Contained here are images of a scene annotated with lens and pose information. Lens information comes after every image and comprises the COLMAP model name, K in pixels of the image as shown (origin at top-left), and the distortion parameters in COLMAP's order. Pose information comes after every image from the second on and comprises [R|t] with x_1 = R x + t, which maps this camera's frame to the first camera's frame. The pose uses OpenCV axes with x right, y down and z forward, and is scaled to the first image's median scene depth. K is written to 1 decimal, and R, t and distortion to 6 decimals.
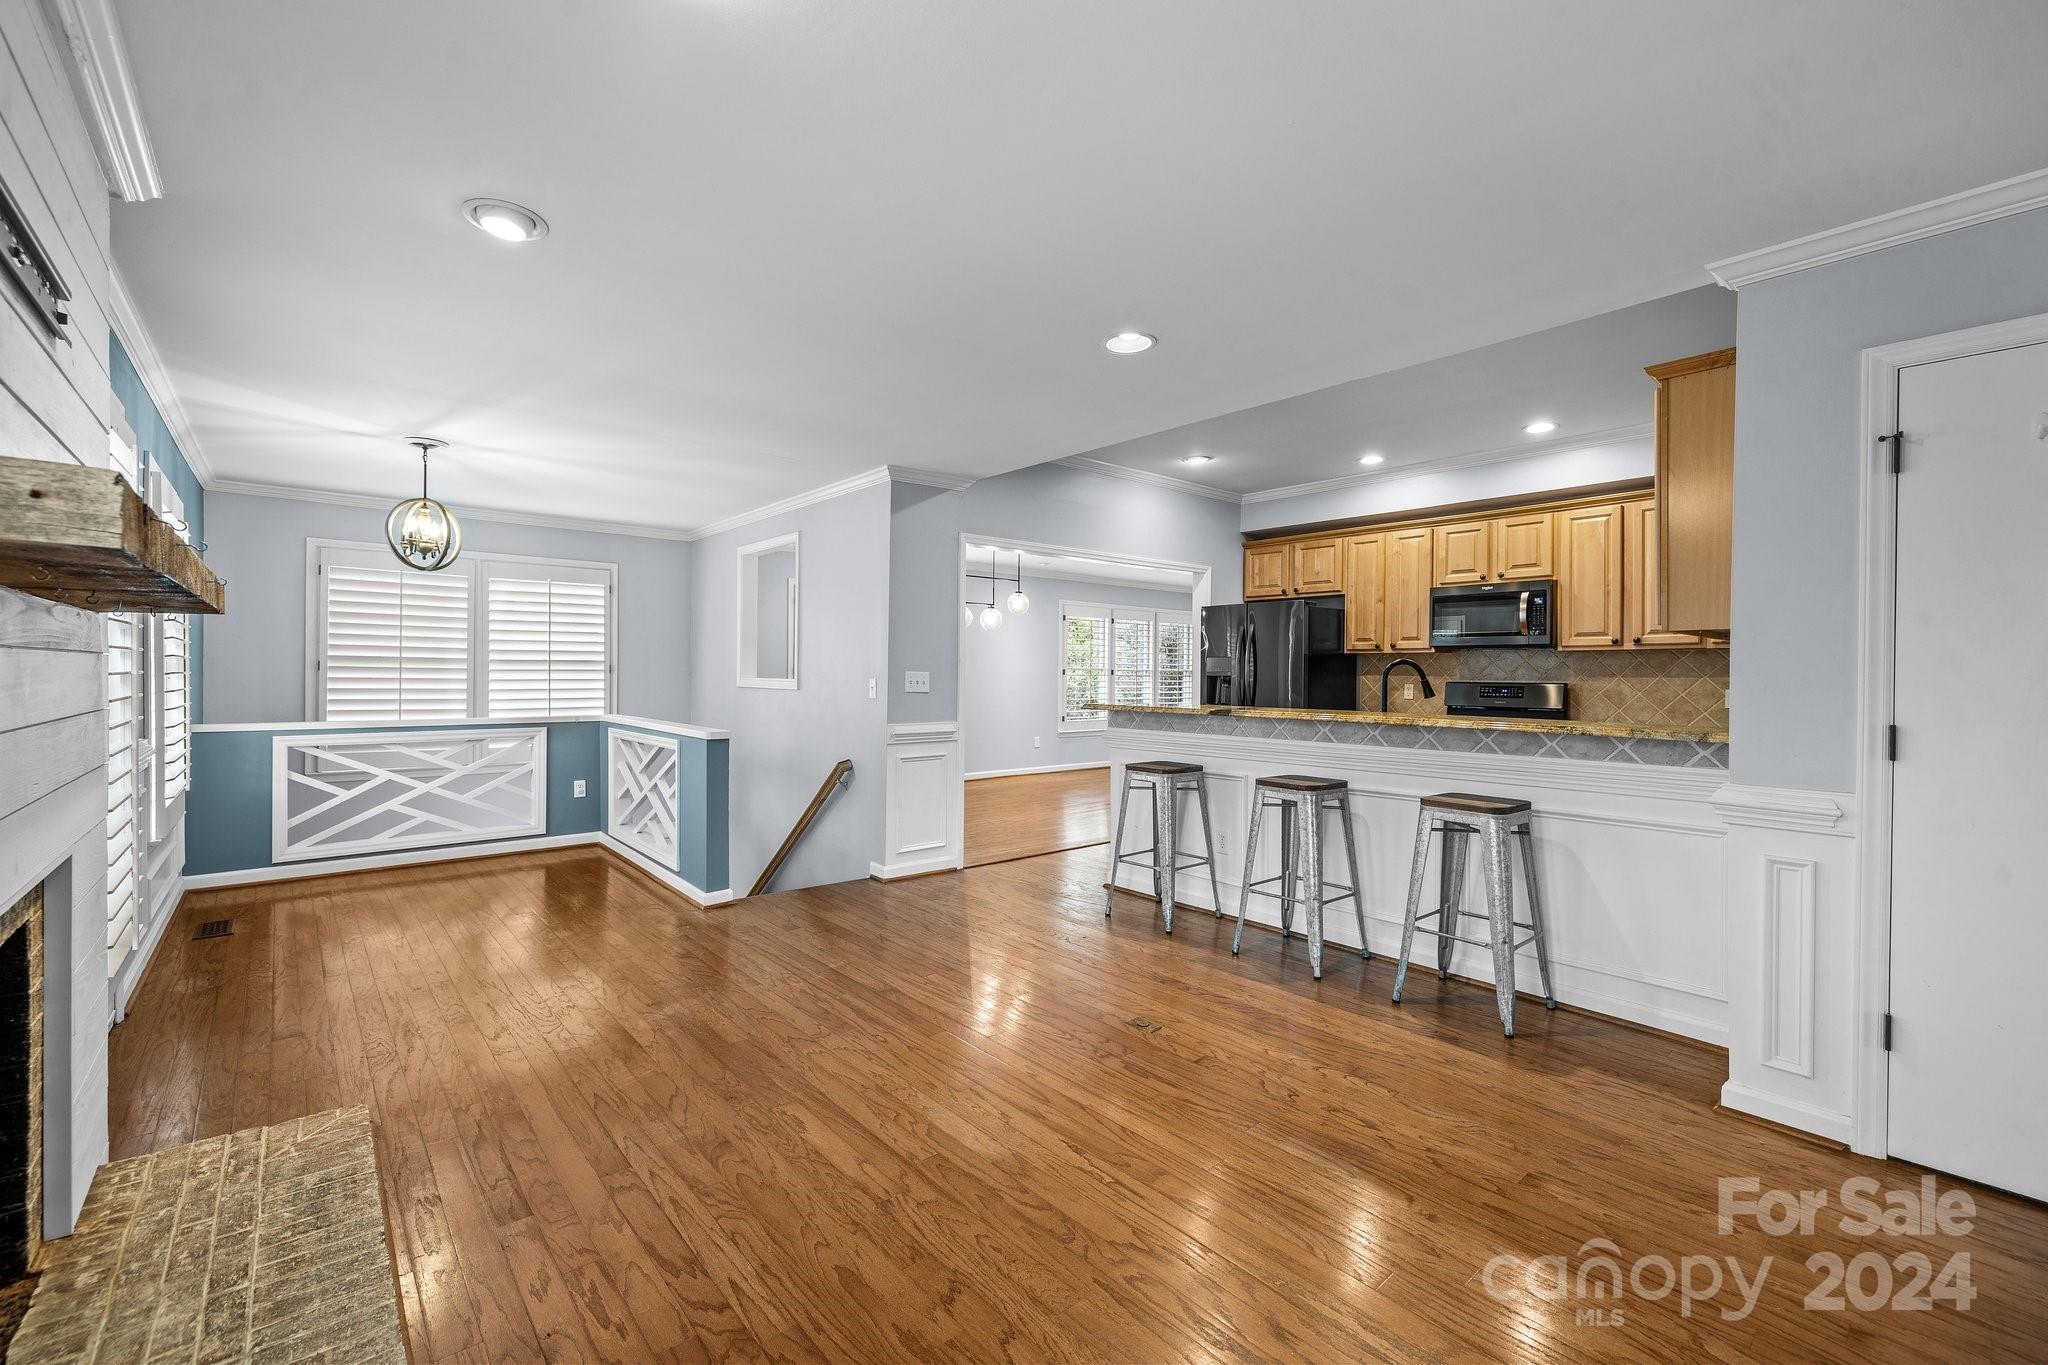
lens RADIAL K [[856.2, 0, 1014.5], [0, 856.2, 680.7], [0, 0, 1]] dist [-0.003683, -0.000083]
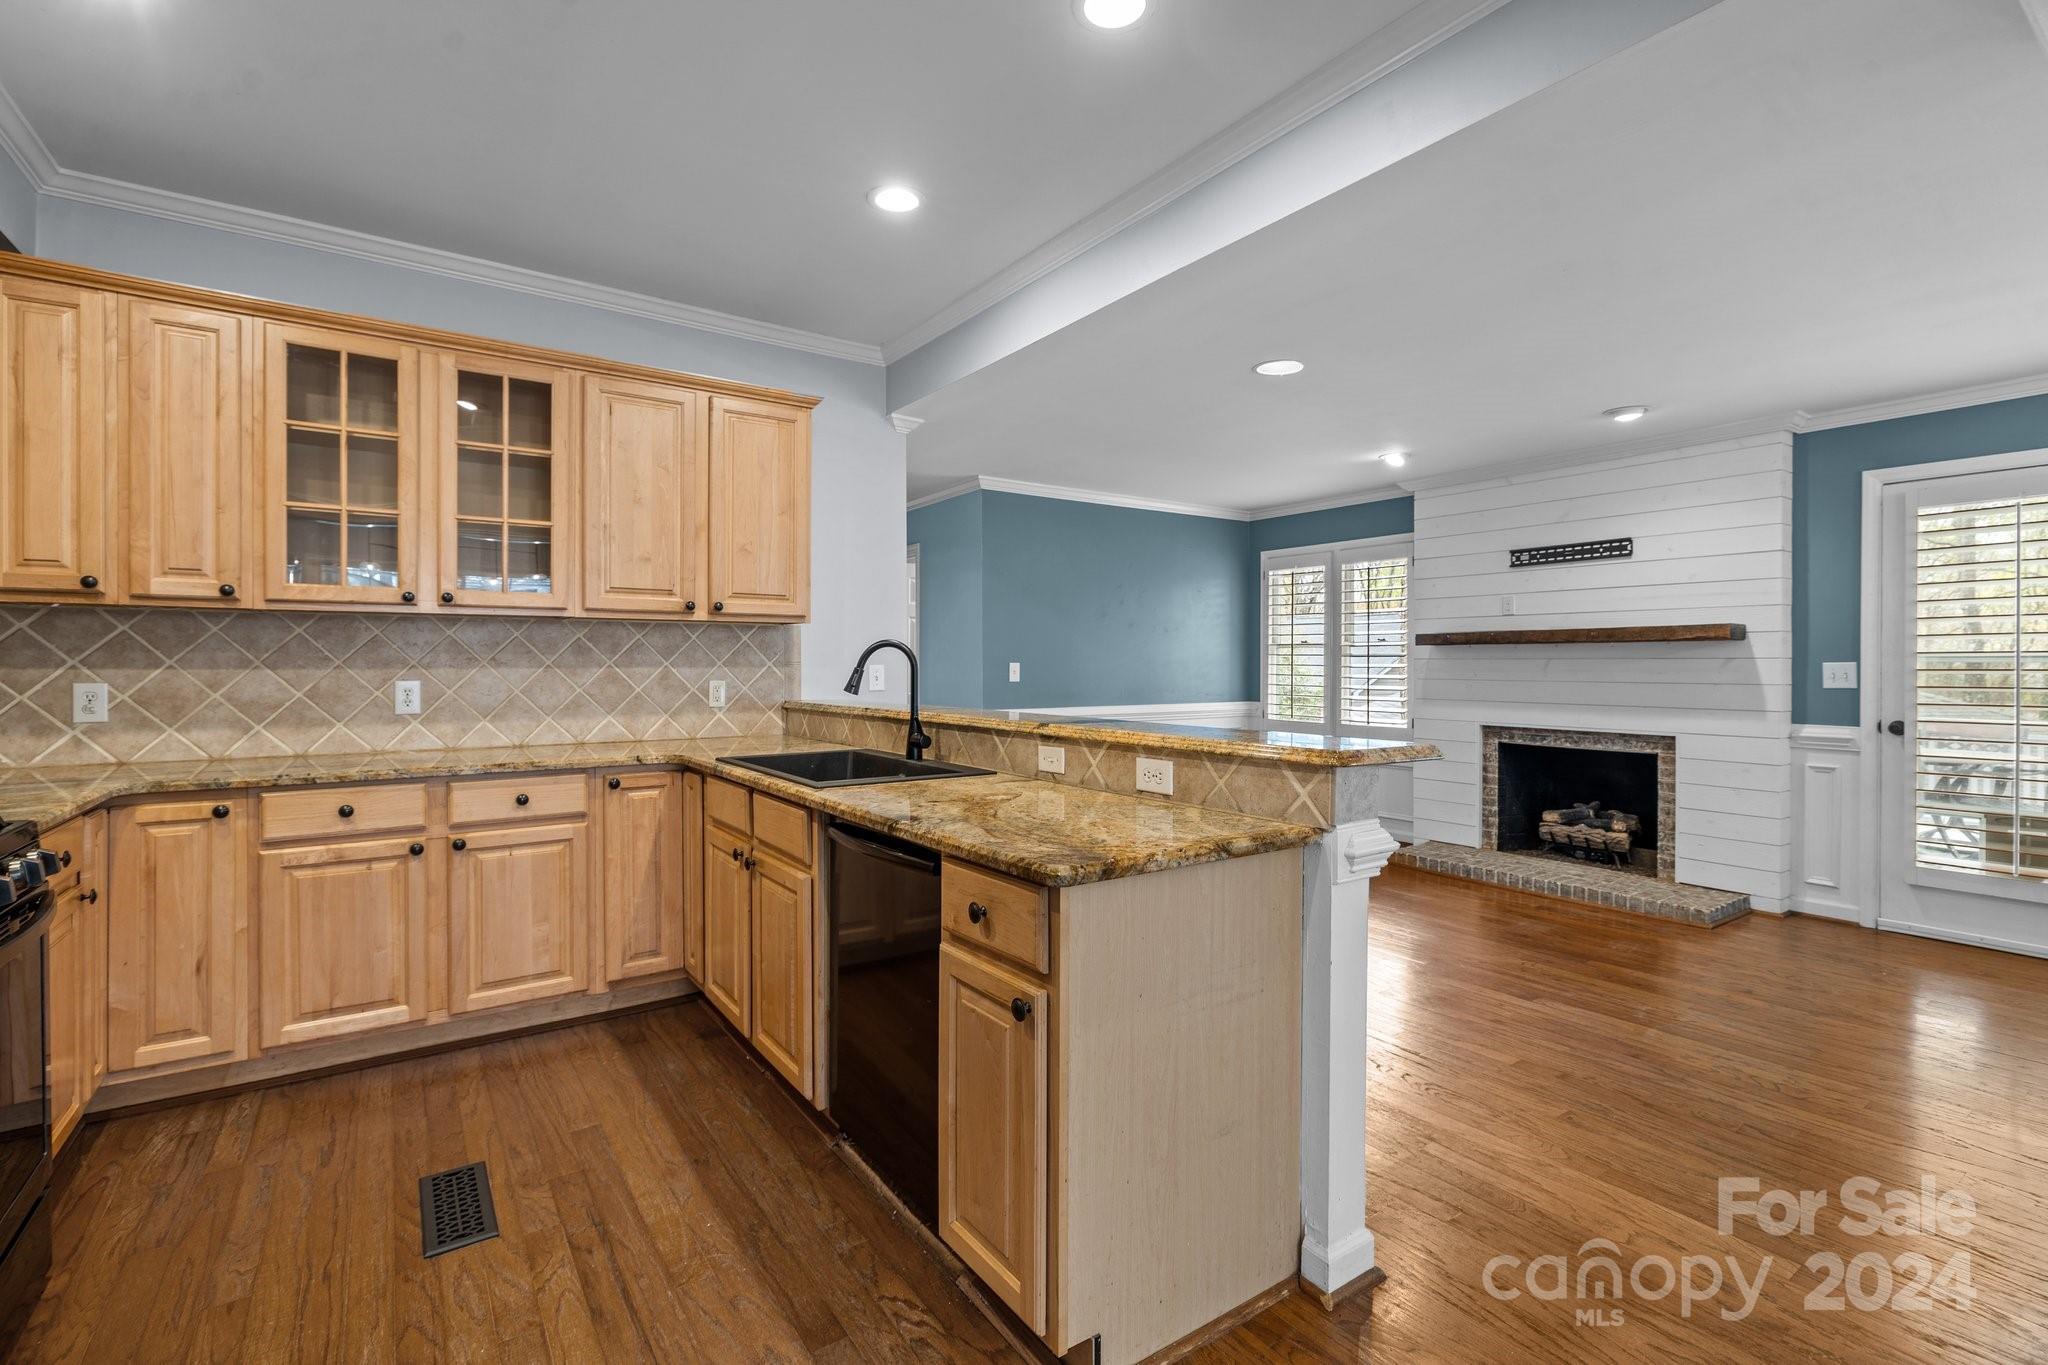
lens RADIAL K [[919.0, 0, 1015.4], [0, 919.0, 666.1], [0, 0, 1]] dist [-0.004974, -0.000536]
pose [[-0.995085, -0.009472, 0.098565, 0.203917], [-0.008123, 0.999868, 0.014078, -0.010913], [-0.098686, 0.013209, -0.995031, 1.293833]]
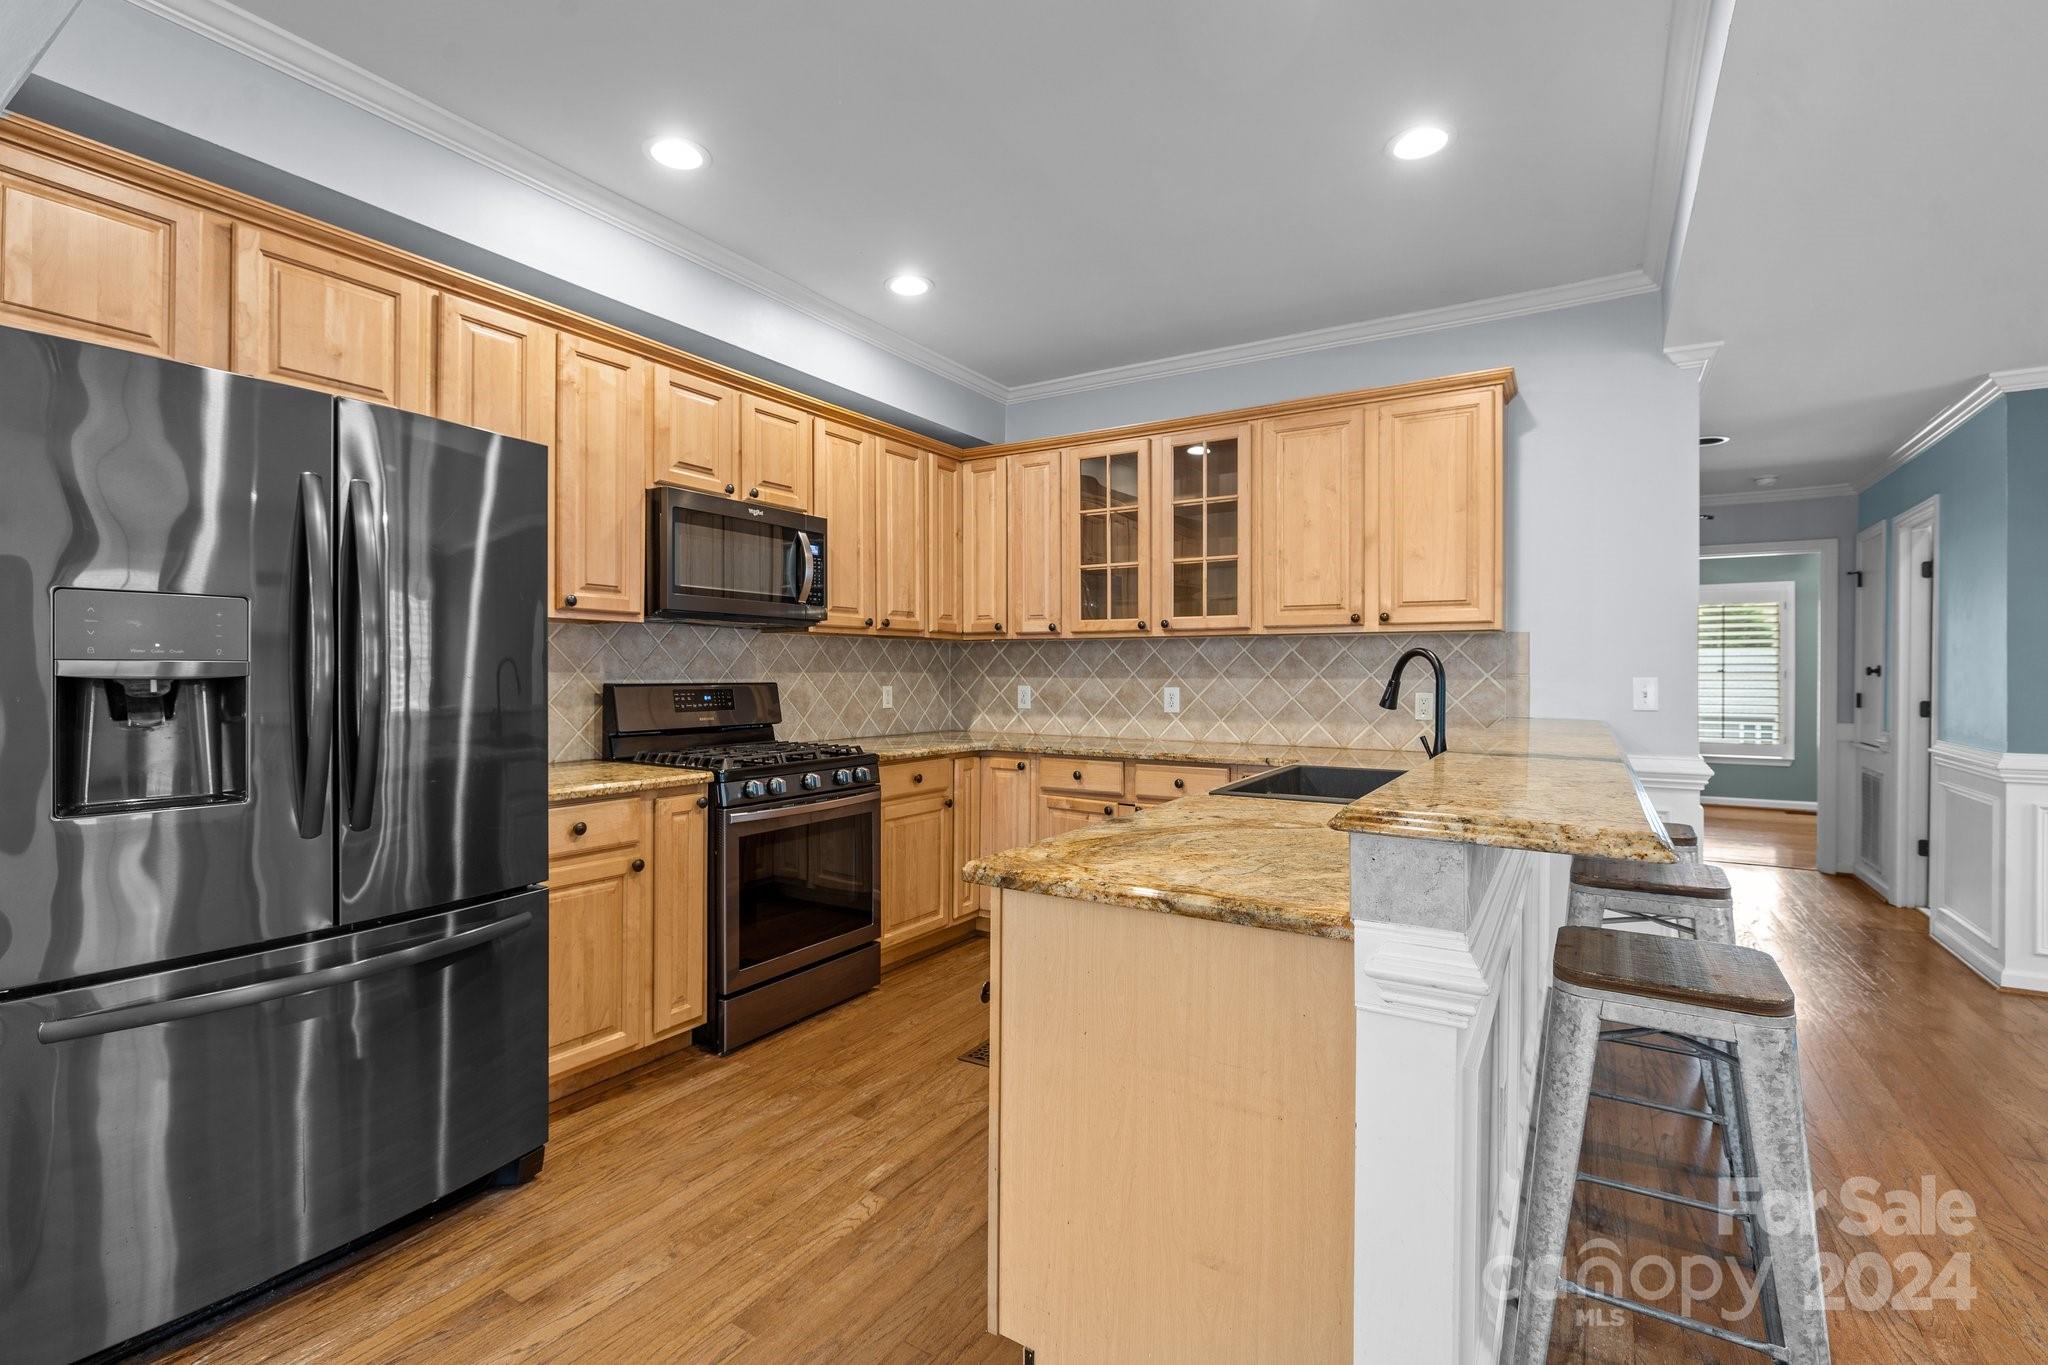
lens RADIAL K [[919.0, 0, 1026.6], [0, 919.0, 675.3], [0, 0, 1]] dist [-0.004974, -0.000536]
pose [[-0.302001, -0.011250, 0.953241, -0.067462], [0.004000, 0.999907, 0.013068, -0.011117], [-0.953299, 0.007760, -0.301928, 1.091685]]
